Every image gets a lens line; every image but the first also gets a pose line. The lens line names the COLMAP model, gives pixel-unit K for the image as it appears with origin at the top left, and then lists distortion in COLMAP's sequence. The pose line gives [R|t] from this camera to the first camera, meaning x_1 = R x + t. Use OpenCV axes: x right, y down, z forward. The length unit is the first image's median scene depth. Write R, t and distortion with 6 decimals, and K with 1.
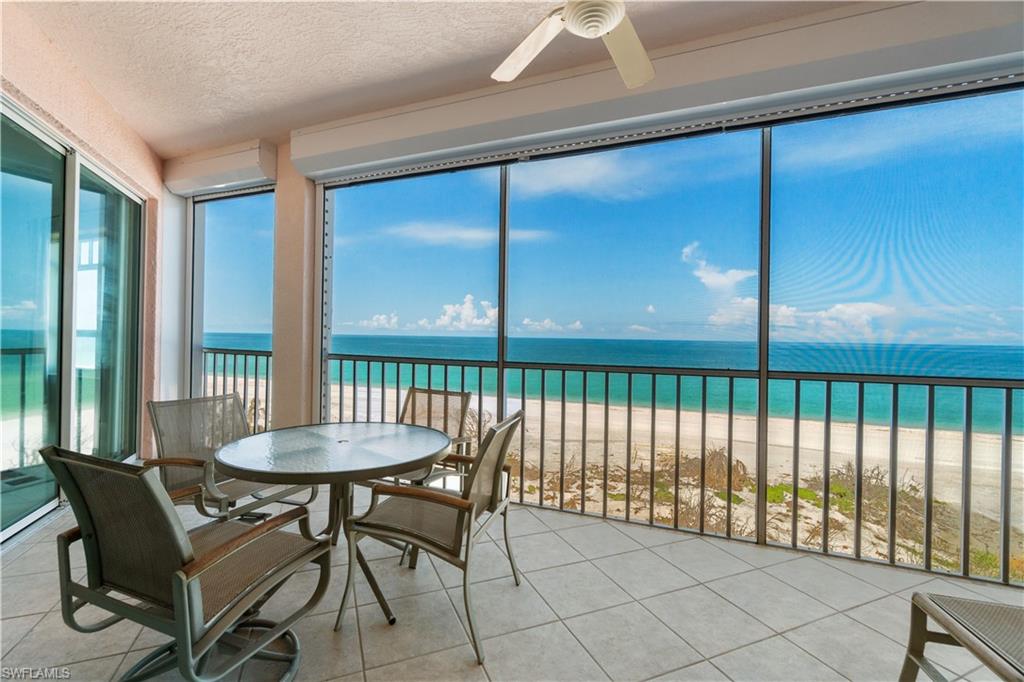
lens RADIAL K [[441.8, 0, 507.6], [0, 441.8, 335.6], [0, 0, 1]] dist [-0.000679, 0.000622]
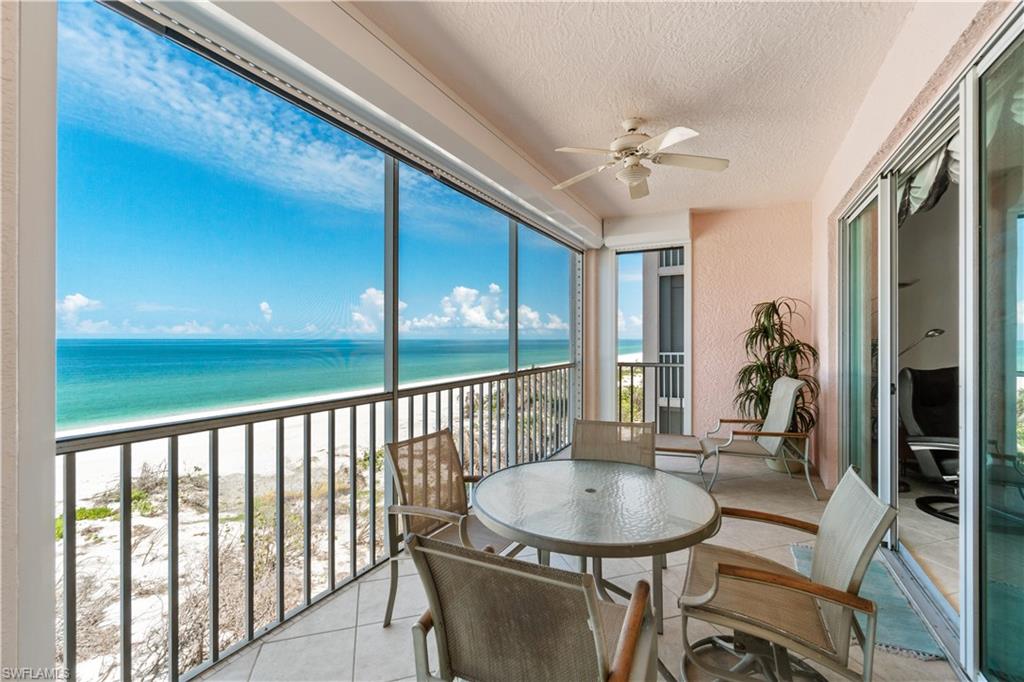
lens RADIAL K [[446.8, 0, 509.8], [0, 446.8, 332.1], [0, 0, 1]] dist [-0.003187, 0.000018]
pose [[0.092231, -0.002733, 0.995734, -0.752987], [-0.005984, 0.999977, 0.003299, -0.052016], [-0.995720, -0.006262, 0.092213, 0.609187]]
